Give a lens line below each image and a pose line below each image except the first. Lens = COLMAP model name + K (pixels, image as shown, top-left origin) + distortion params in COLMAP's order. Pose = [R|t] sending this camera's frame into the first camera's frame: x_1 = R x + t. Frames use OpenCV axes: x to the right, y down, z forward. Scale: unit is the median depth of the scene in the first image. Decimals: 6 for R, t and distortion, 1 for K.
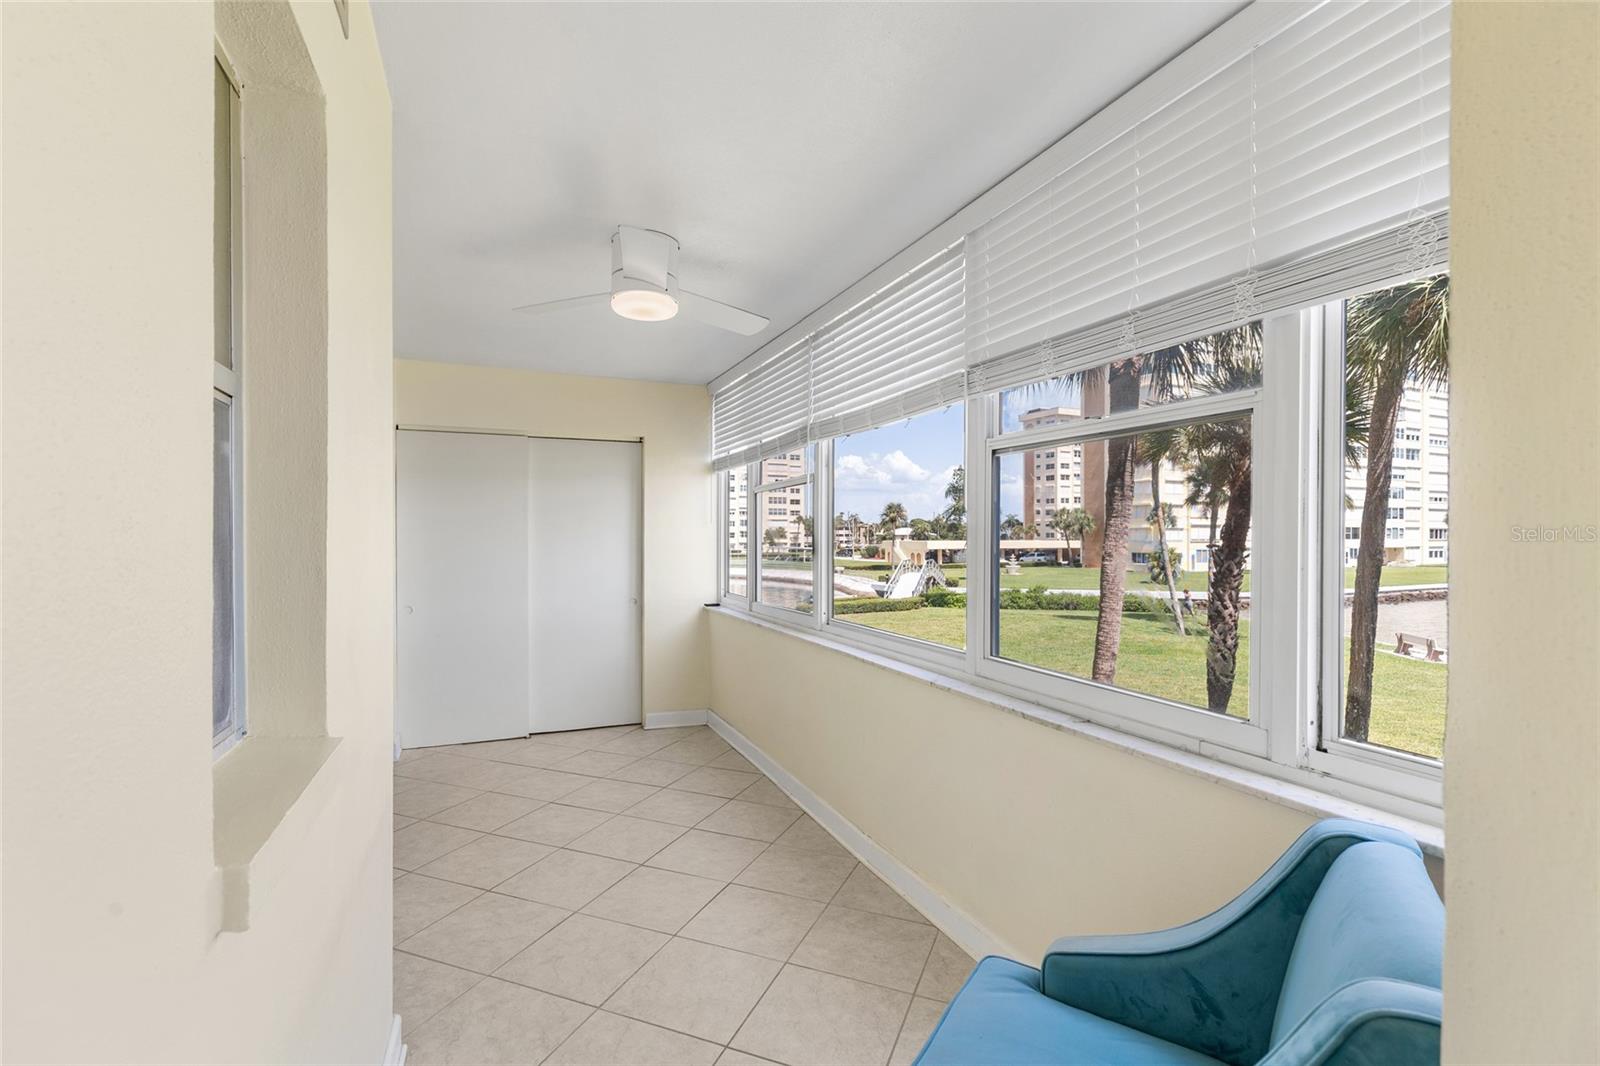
lens RADIAL K [[716.5, 0, 792.8], [0, 716.5, 539.4], [0, 0, 1]] dist [0.002967, 0.000050]
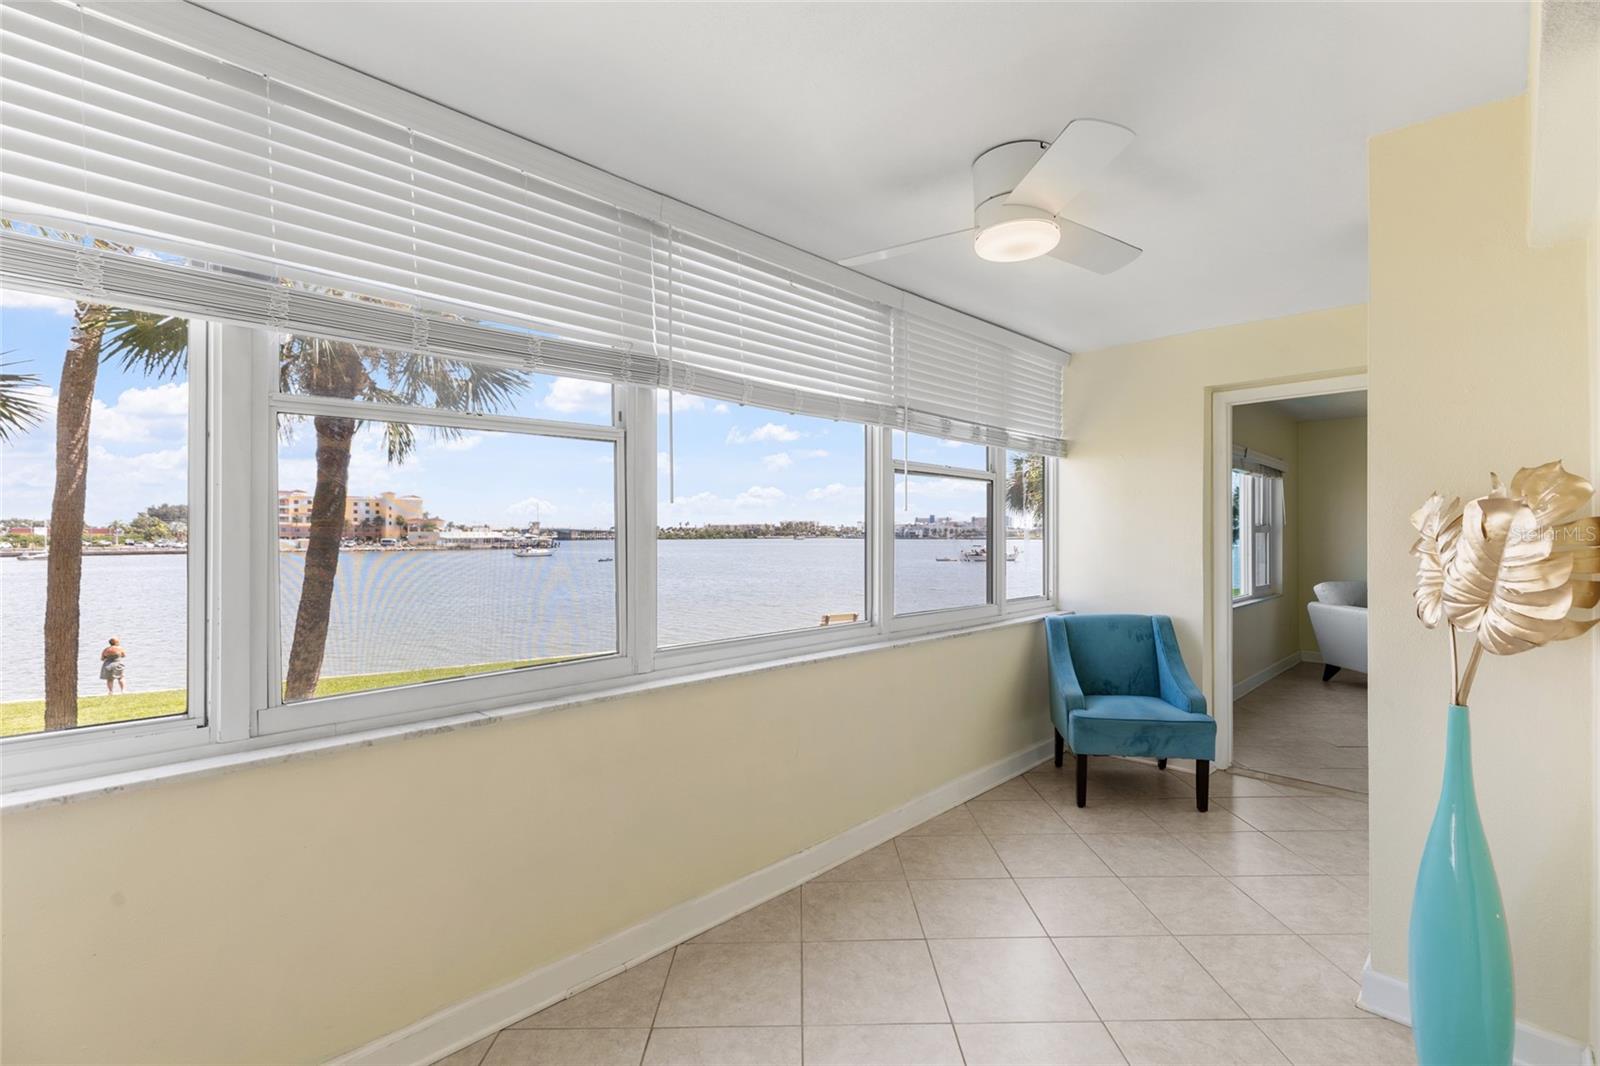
lens RADIAL K [[716.5, 0, 801.8], [0, 716.5, 531.3], [0, 0, 1]] dist [0.002967, 0.000050]
pose [[-0.377911, 0.000869, 0.925841, -0.903288], [0.006465, 0.999978, 0.001700, -0.005741], [-0.925819, 0.006629, -0.377908, 1.605590]]
